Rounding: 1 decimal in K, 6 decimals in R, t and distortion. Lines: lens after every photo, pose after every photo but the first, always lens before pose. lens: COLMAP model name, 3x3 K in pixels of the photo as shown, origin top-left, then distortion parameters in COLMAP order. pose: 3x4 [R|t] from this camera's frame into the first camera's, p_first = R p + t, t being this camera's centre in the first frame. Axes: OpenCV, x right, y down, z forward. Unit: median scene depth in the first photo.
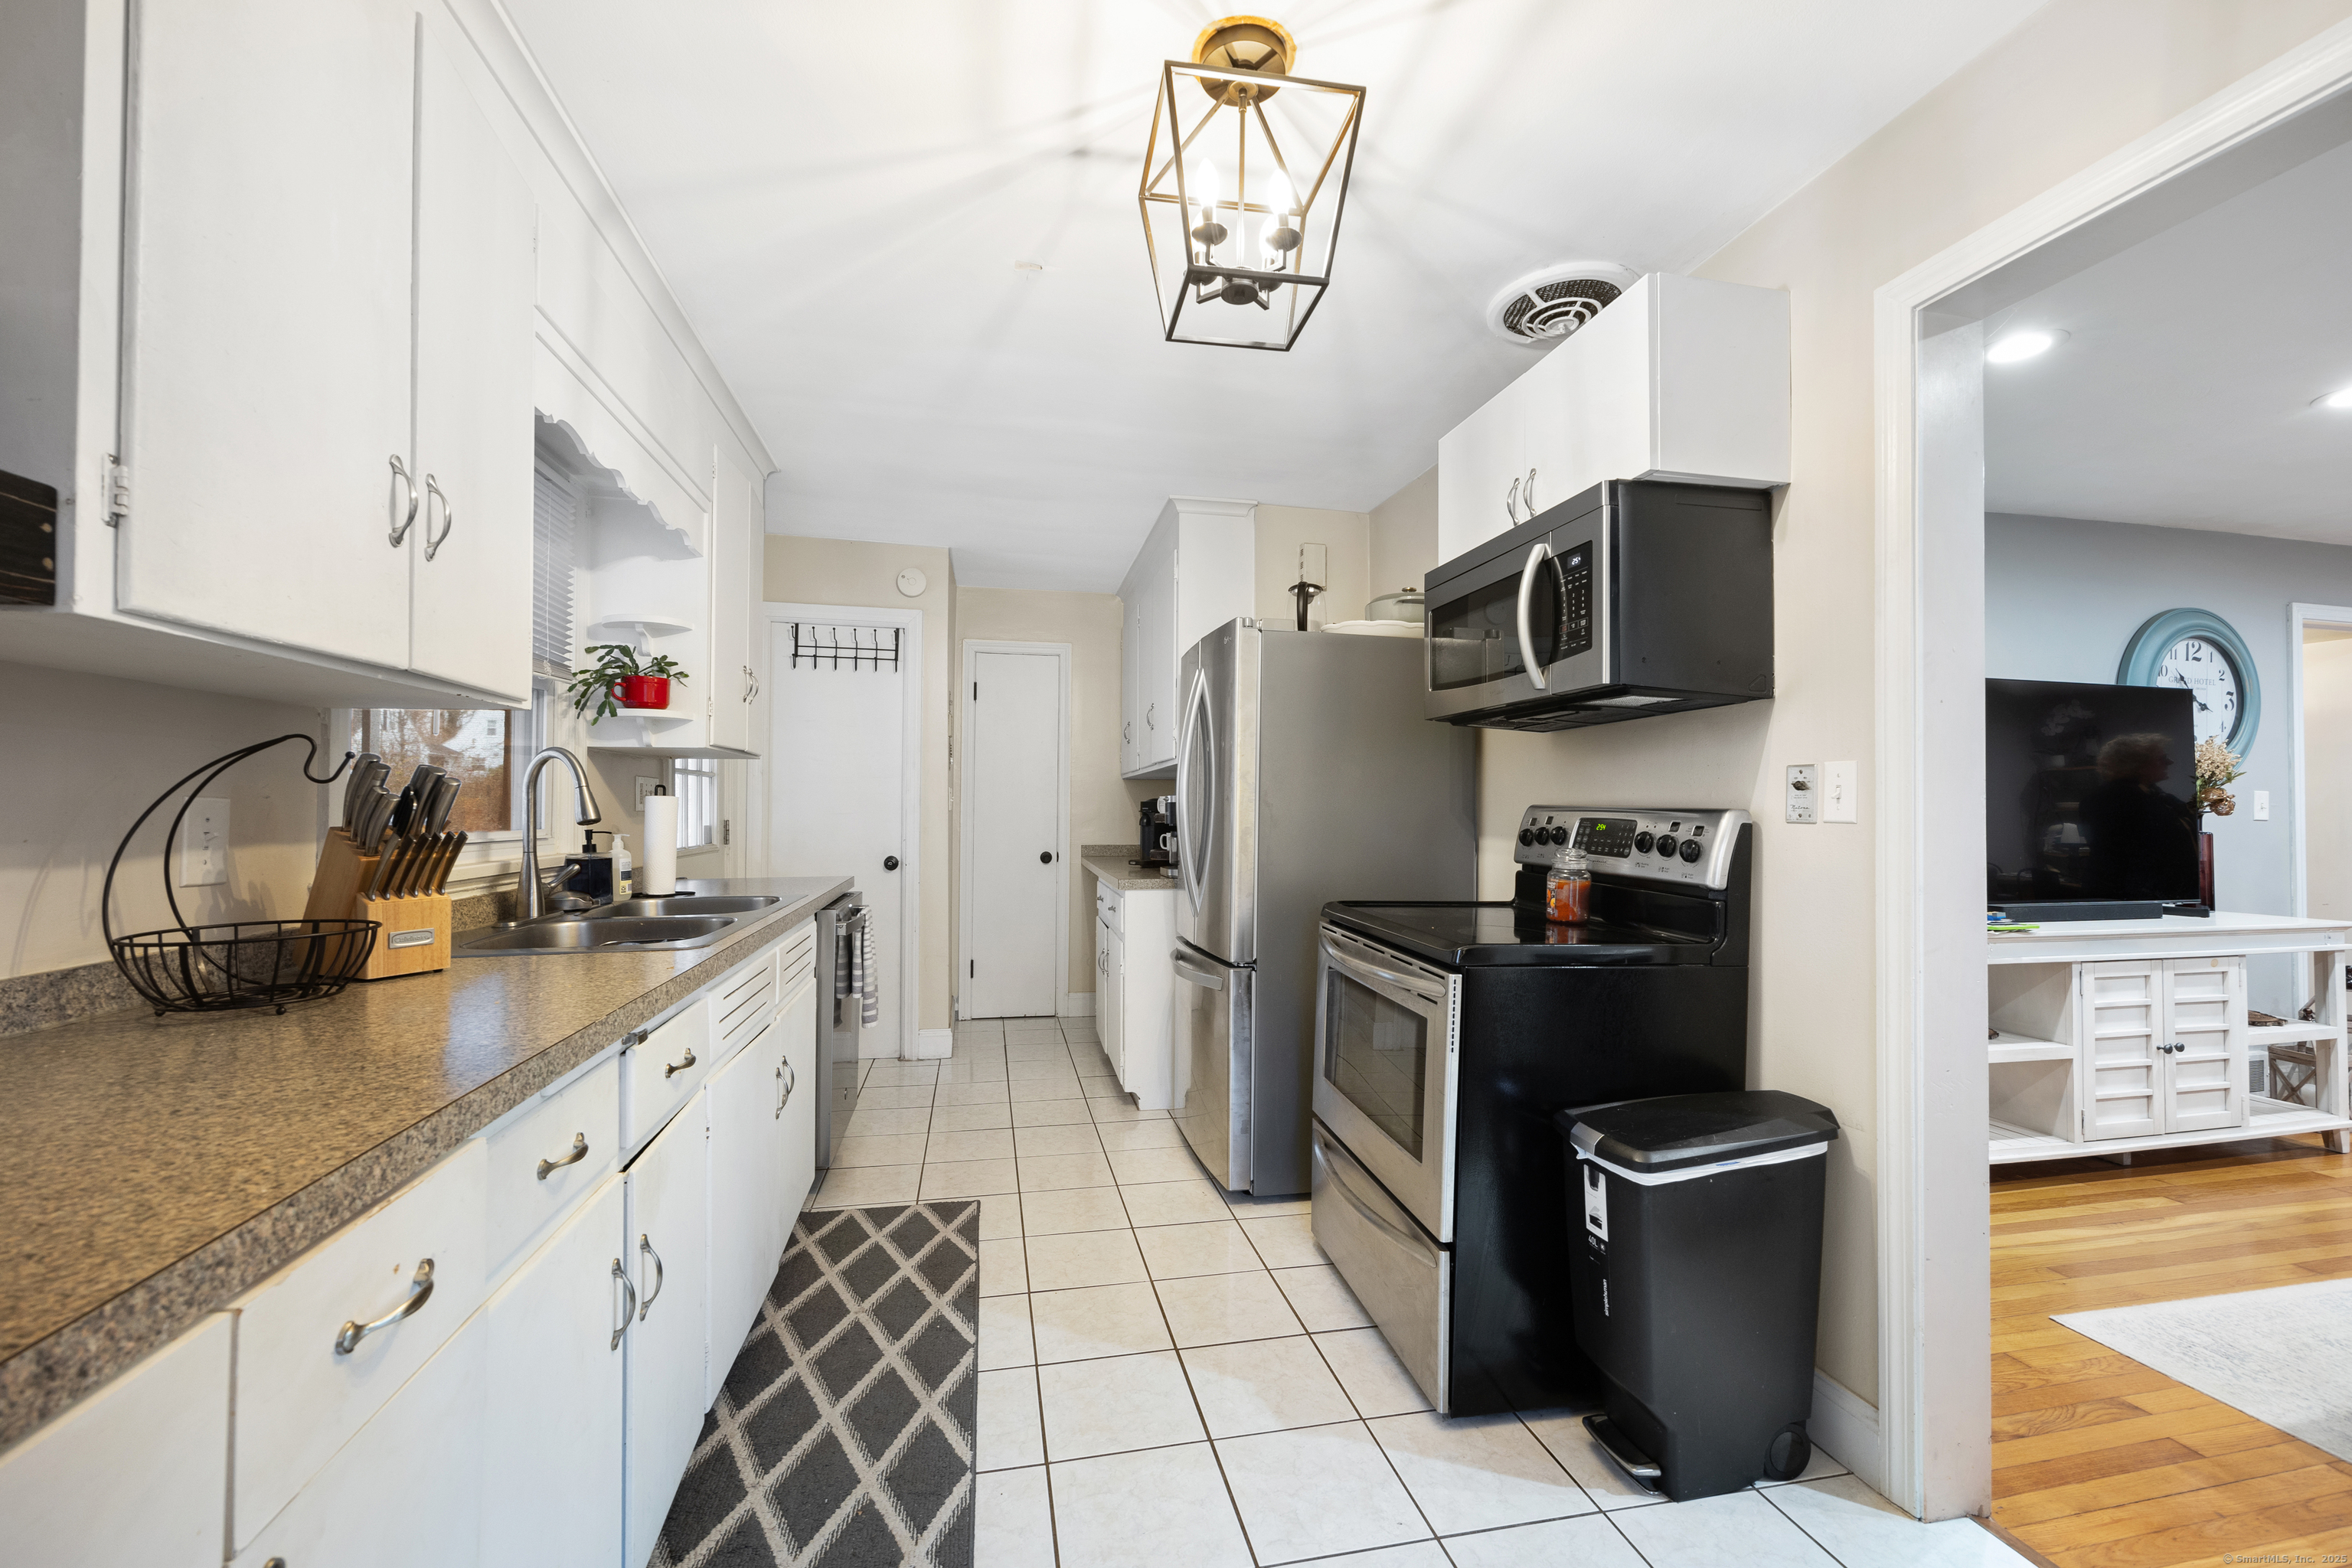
lens RADIAL K [[935.5, 0, 1176.2], [0, 935.5, 788.8], [0, 0, 1]] dist [-0.002465, -0.000279]
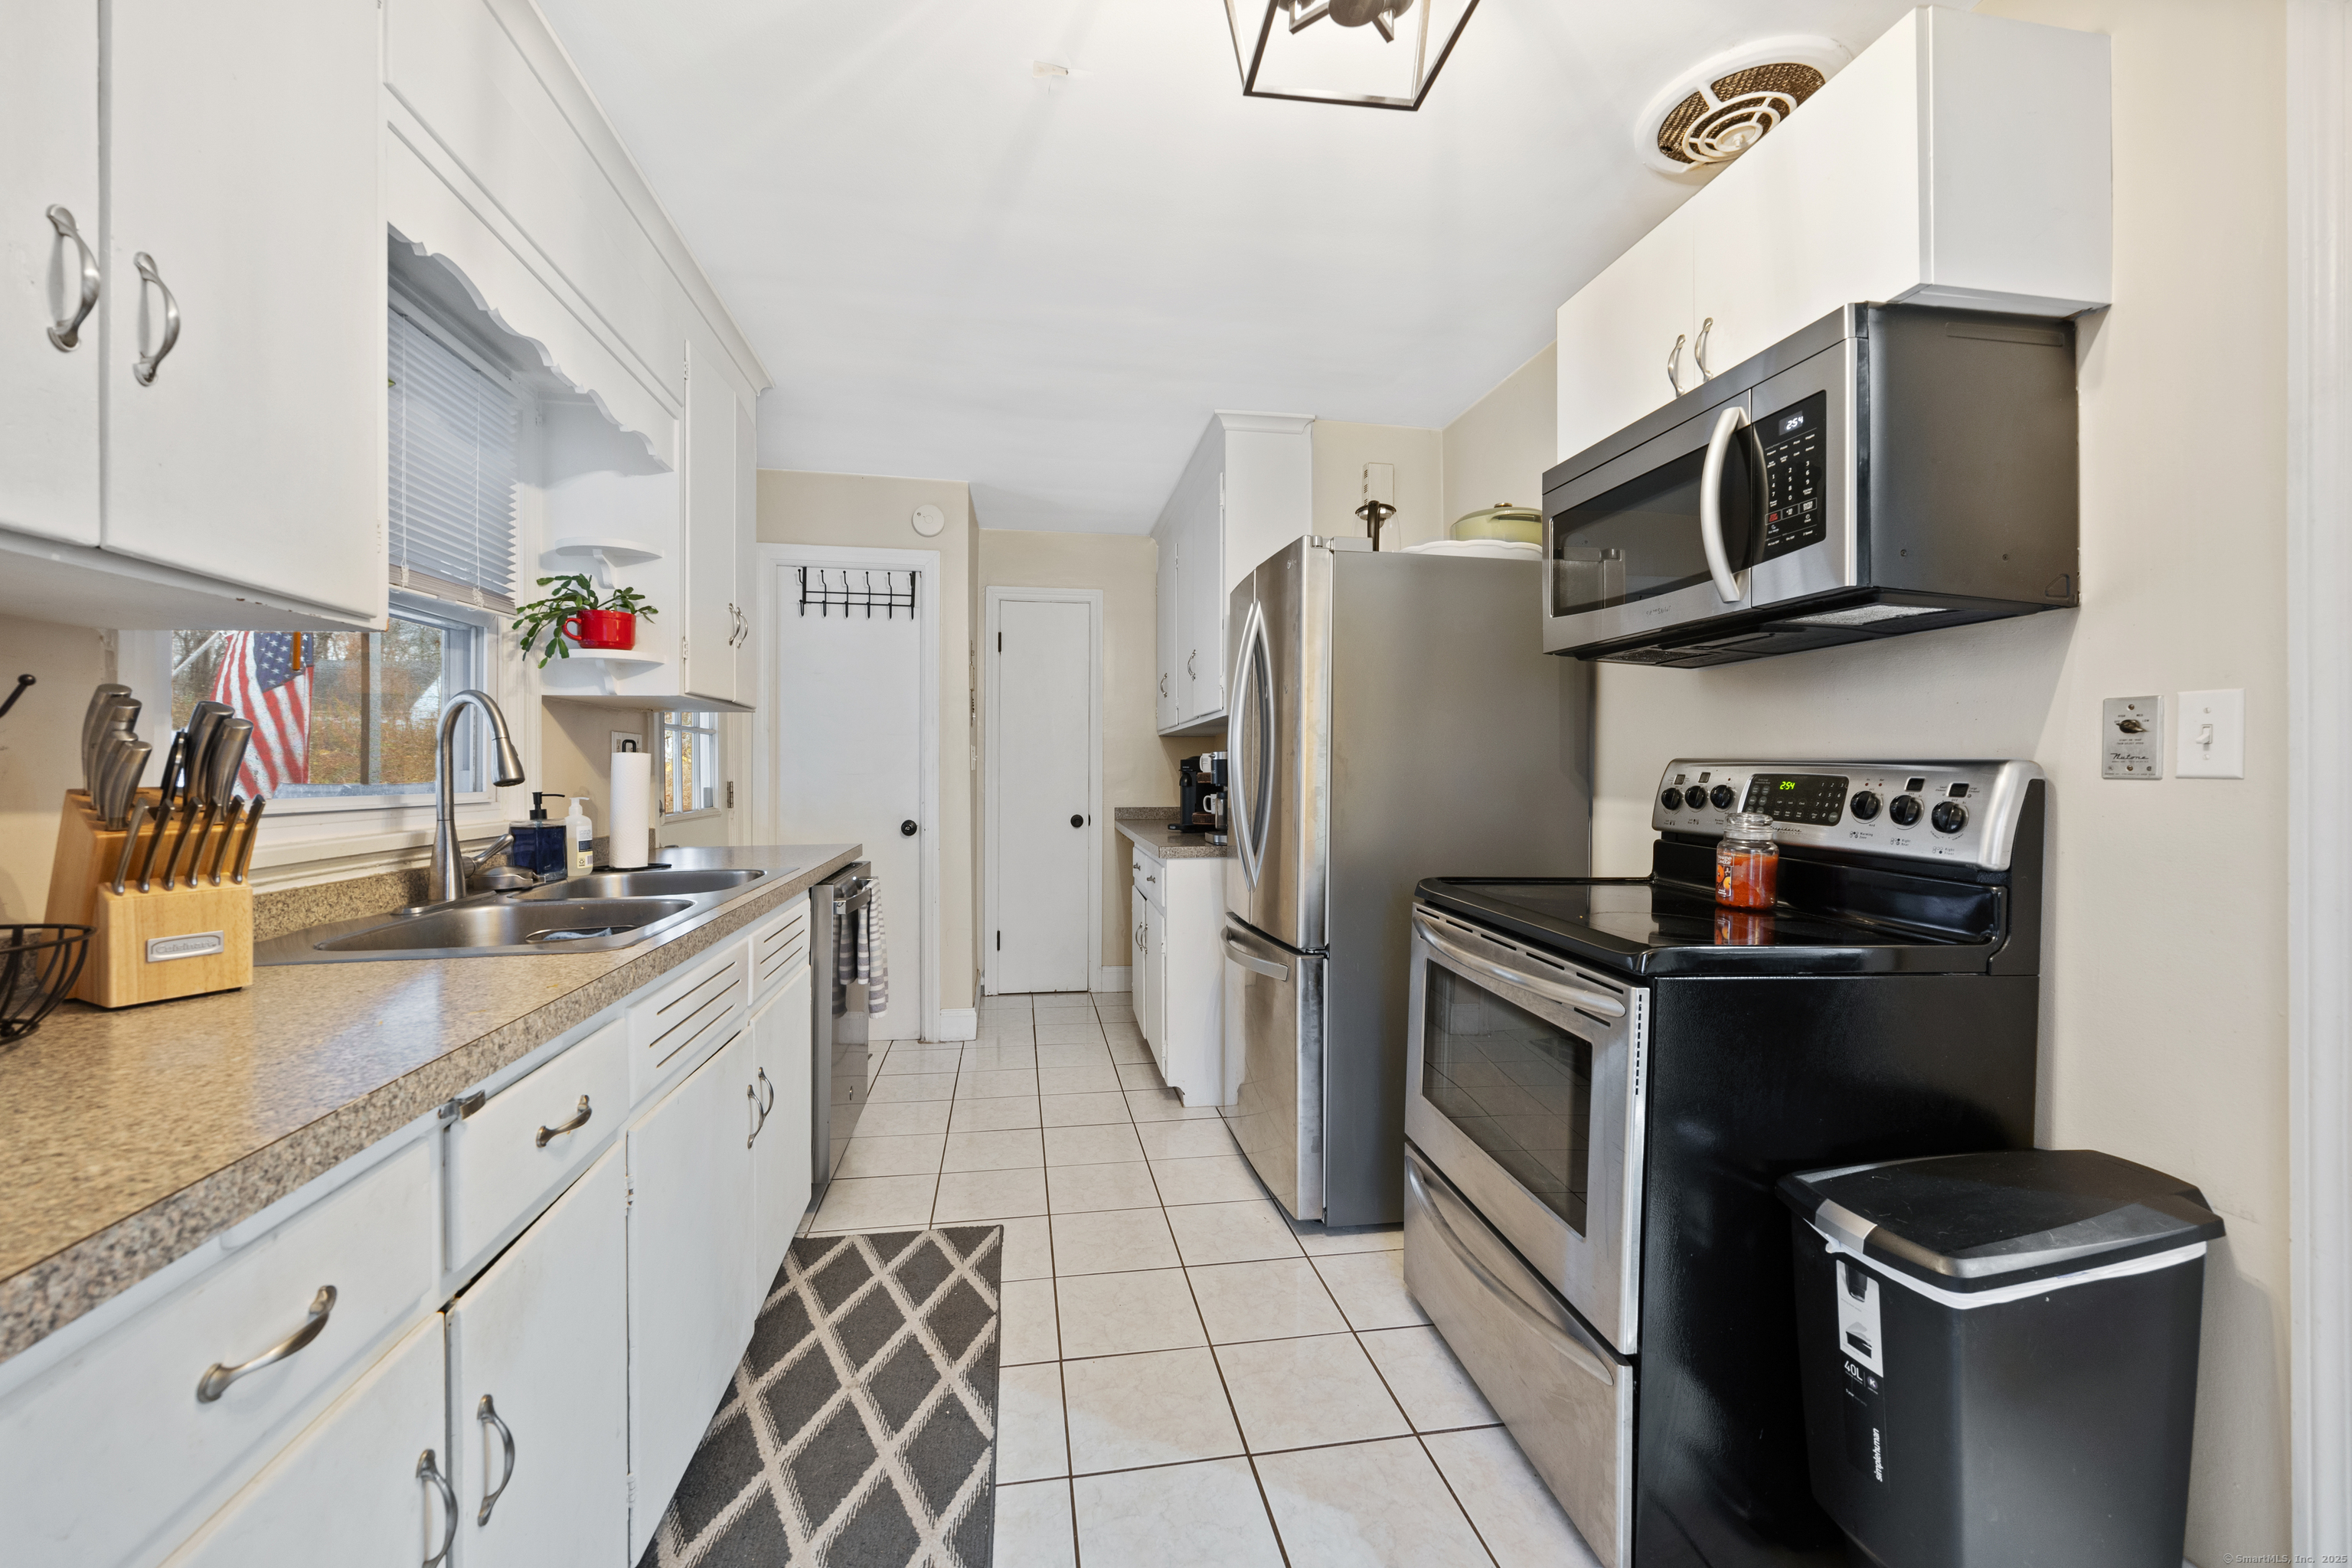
lens RADIAL K [[909.3, 0, 1170.2], [0, 909.3, 777.1], [0, 0, 1]] dist [-0.001280, -0.000129]
pose [[0.999385, -0.002976, -0.034952, -0.030464], [0.003971, 0.999588, 0.028414, 0.009581], [0.034853, -0.028536, 0.998985, 0.209731]]
